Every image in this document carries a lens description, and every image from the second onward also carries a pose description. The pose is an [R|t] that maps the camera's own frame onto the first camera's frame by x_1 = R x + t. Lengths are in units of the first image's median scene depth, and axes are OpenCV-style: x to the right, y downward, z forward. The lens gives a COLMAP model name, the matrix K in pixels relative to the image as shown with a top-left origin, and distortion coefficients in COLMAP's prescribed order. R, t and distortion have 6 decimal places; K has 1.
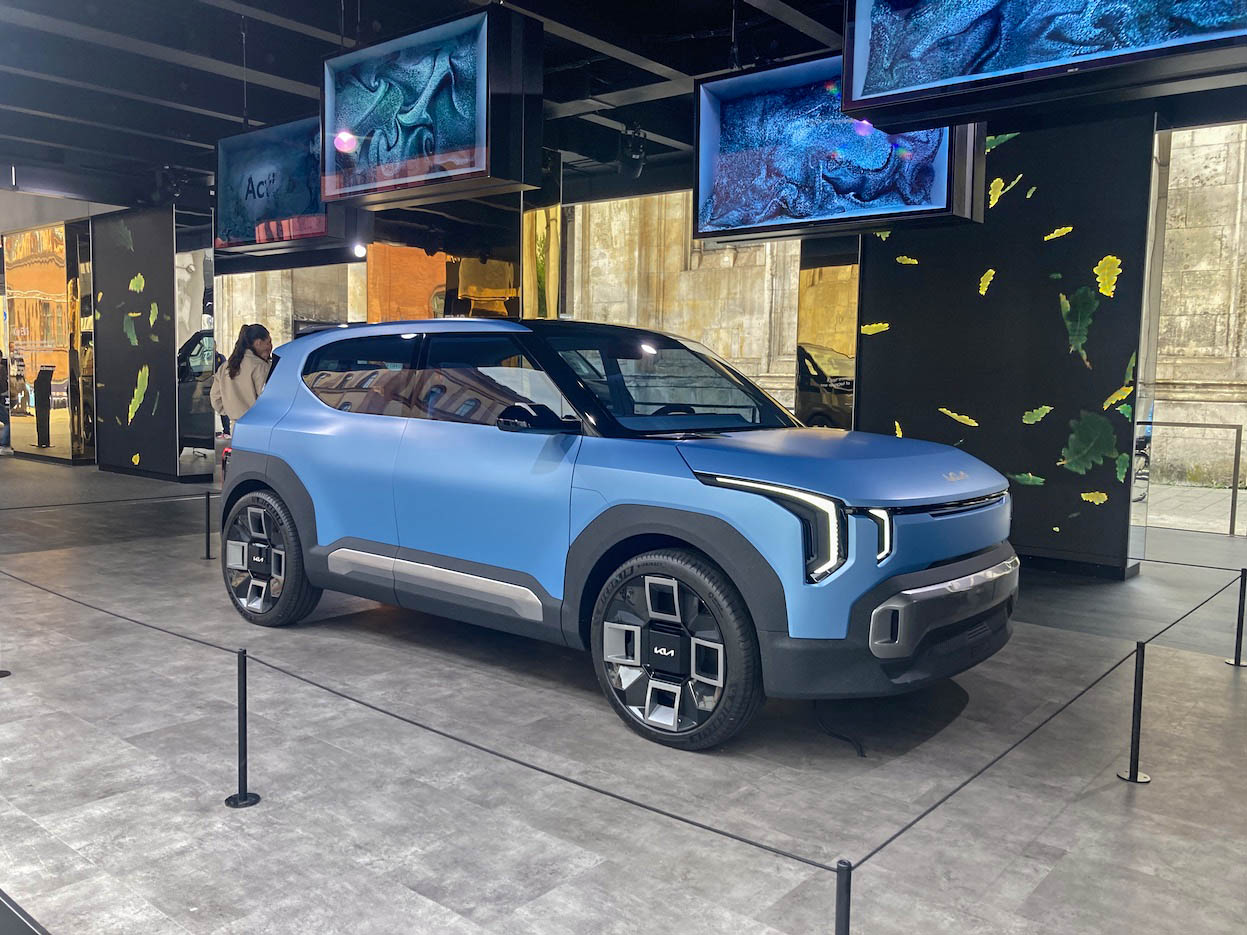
lens RADIAL K [[1027.8, 0, 622.9], [0, 1027.8, 463.8], [0, 0, 1]] dist [0.042824, -0.004378]
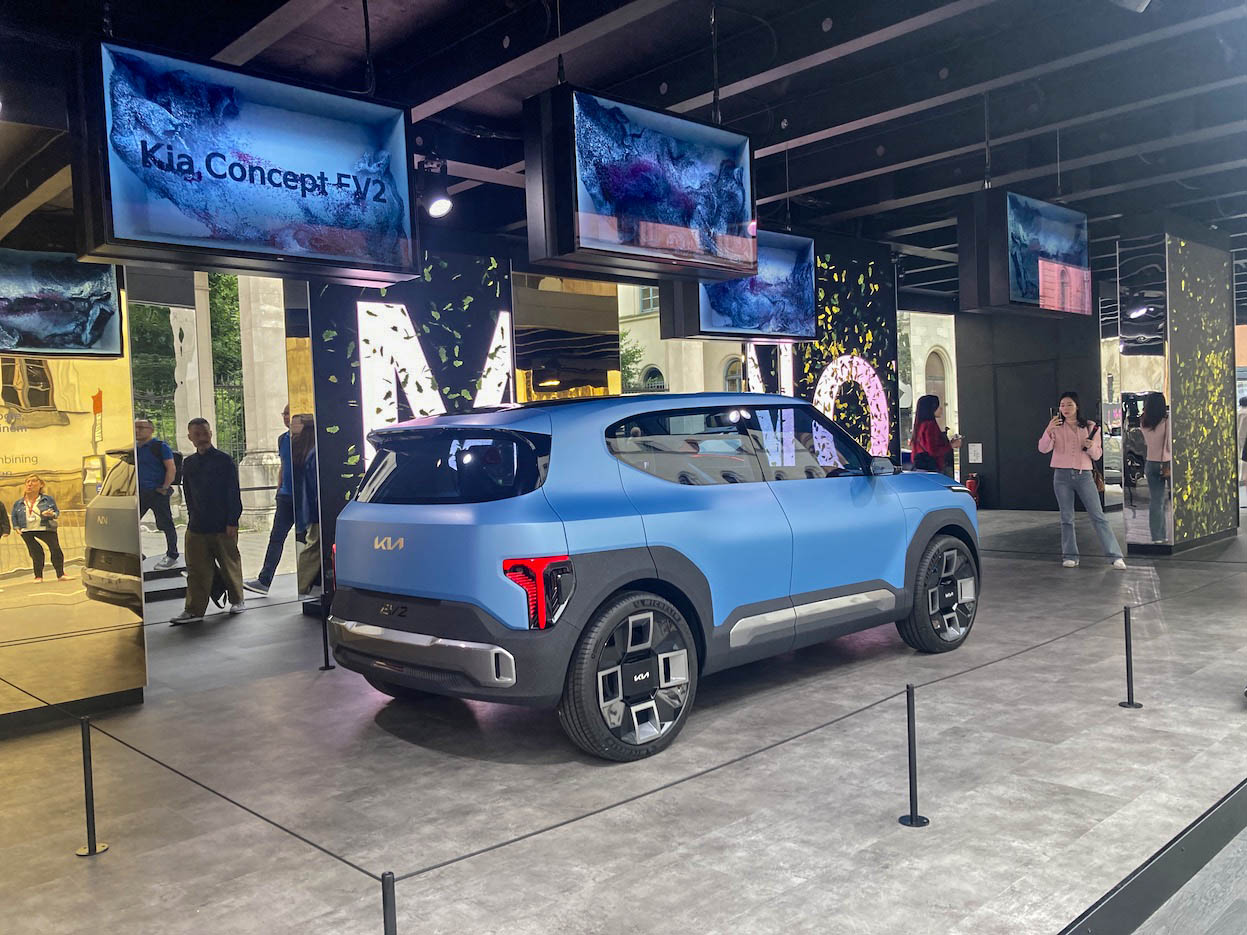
lens RADIAL K [[1027.8, 0, 623.2], [0, 1027.8, 469.8], [0, 0, 1]] dist [0.042824, -0.004378]
pose [[0.102948, -0.056277, 0.993094, -1.565954], [0.128017, 0.990845, 0.042879, -0.146420], [-0.986415, 0.122718, 0.109209, 1.227095]]
